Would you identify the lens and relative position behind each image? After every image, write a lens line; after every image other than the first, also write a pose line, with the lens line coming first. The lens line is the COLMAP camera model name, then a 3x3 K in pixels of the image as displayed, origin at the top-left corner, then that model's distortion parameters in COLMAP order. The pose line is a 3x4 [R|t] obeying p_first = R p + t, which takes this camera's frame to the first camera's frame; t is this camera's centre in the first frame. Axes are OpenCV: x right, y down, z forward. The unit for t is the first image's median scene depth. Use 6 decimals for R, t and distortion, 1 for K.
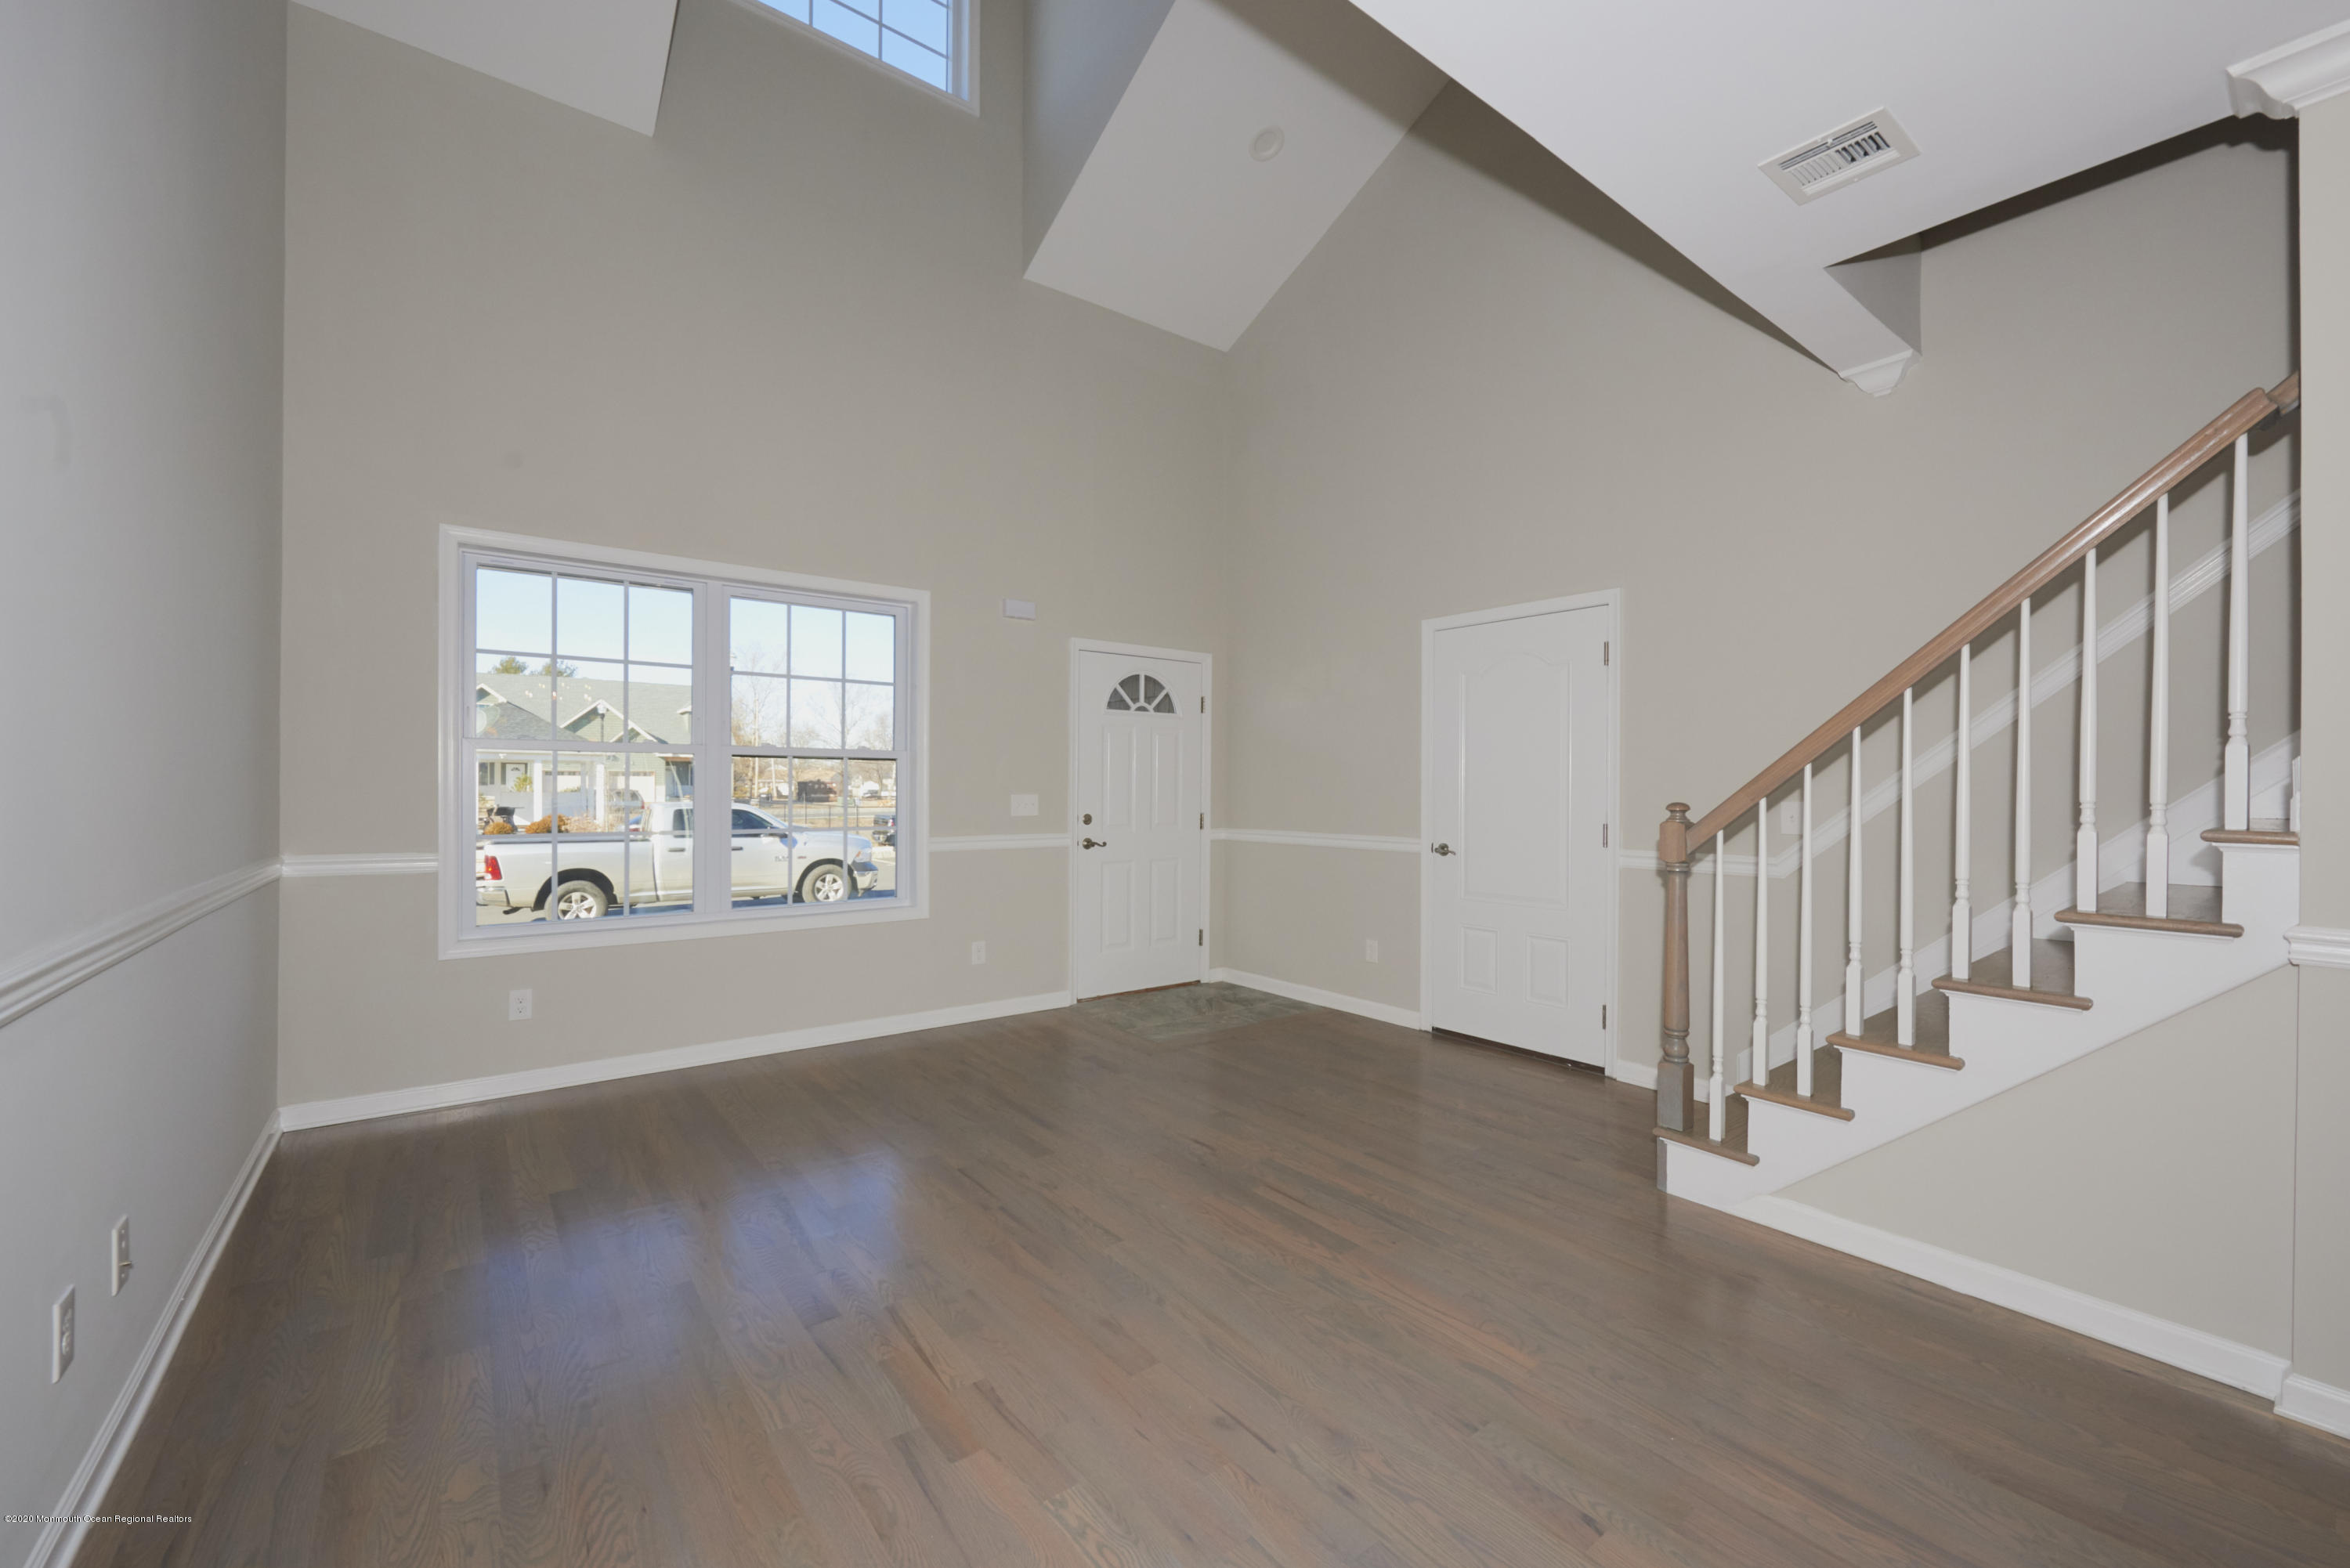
lens RADIAL K [[945.7, 0, 1190.8], [0, 945.7, 785.3], [0, 0, 1]] dist [0.025949, 0.000112]
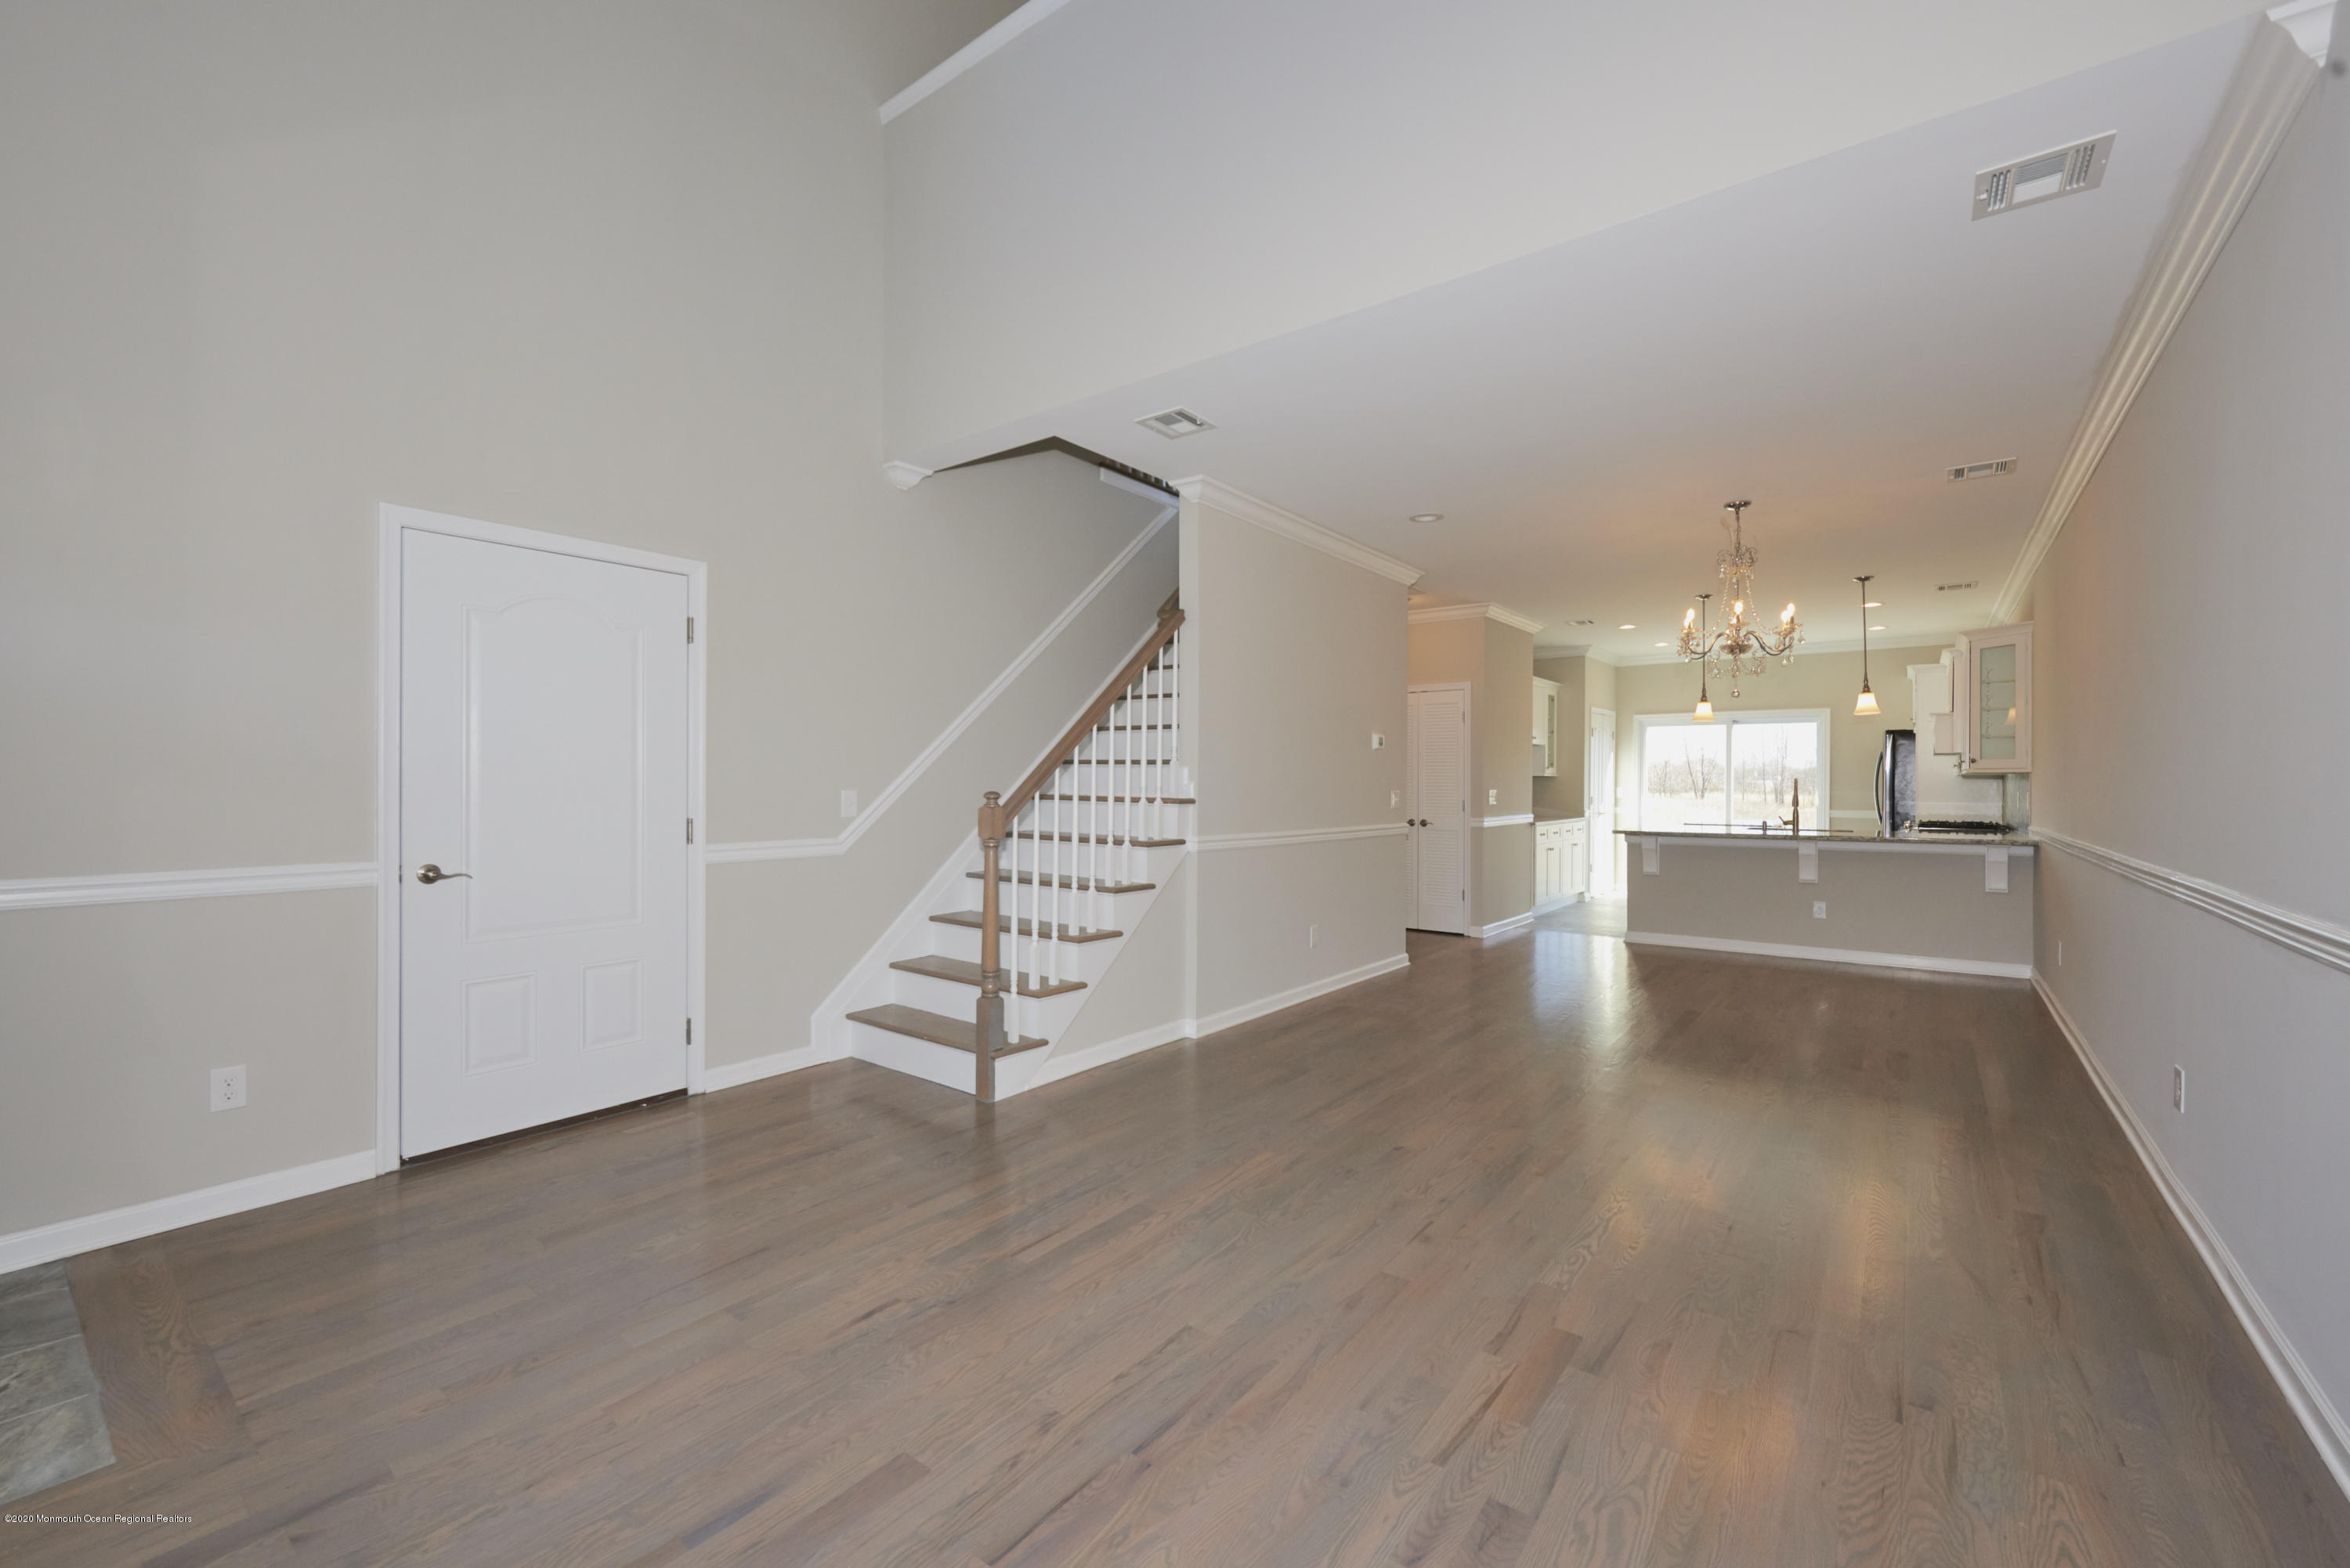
lens RADIAL K [[963.7, 0, 1164.5], [0, 963.7, 781.2], [0, 0, 1]] dist [-0.003147, -0.000266]
pose [[-0.246843, 0.000845, 0.969055, -0.822375], [-0.007173, 0.999971, -0.002699, 0.006814], [-0.969029, -0.007617, -0.246830, 1.152159]]
